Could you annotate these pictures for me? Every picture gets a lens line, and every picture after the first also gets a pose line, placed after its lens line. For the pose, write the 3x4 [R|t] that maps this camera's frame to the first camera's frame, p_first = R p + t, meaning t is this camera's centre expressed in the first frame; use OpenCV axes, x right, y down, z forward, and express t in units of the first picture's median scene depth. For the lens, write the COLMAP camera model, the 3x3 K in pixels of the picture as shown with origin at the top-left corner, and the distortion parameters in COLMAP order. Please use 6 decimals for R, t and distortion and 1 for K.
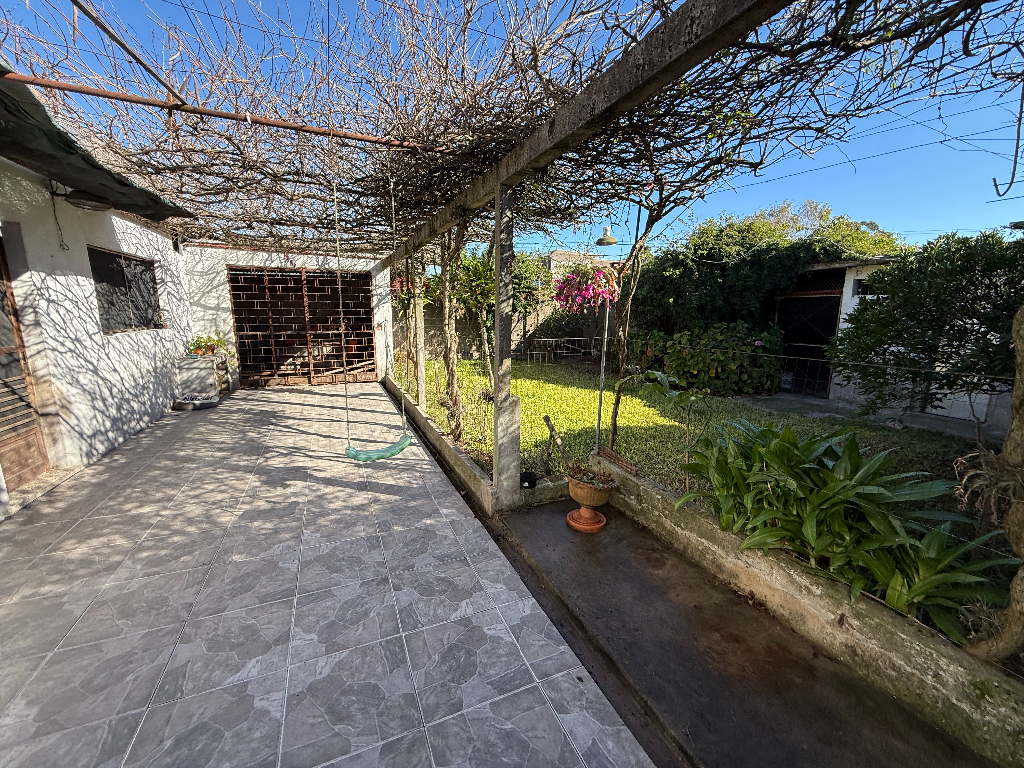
lens RADIAL K [[406.6, 0, 508.8], [0, 406.6, 391.3], [0, 0, 1]] dist [-0.003732, -0.000104]
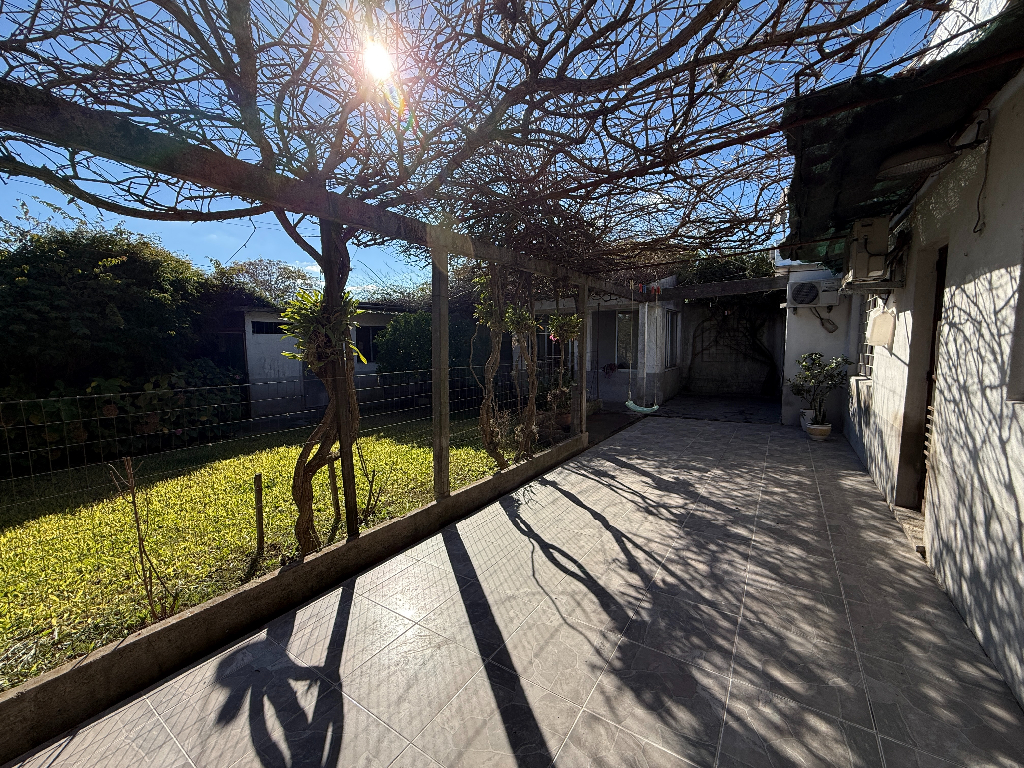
lens RADIAL K [[406.6, 0, 508.0], [0, 406.6, 384.3], [0, 0, 1]] dist [-0.003732, -0.000104]
pose [[-0.530897, -0.081430, 0.843515, -1.107765], [0.172687, 0.964092, 0.201757, -0.332668], [-0.829655, 0.252777, -0.497772, 1.678843]]
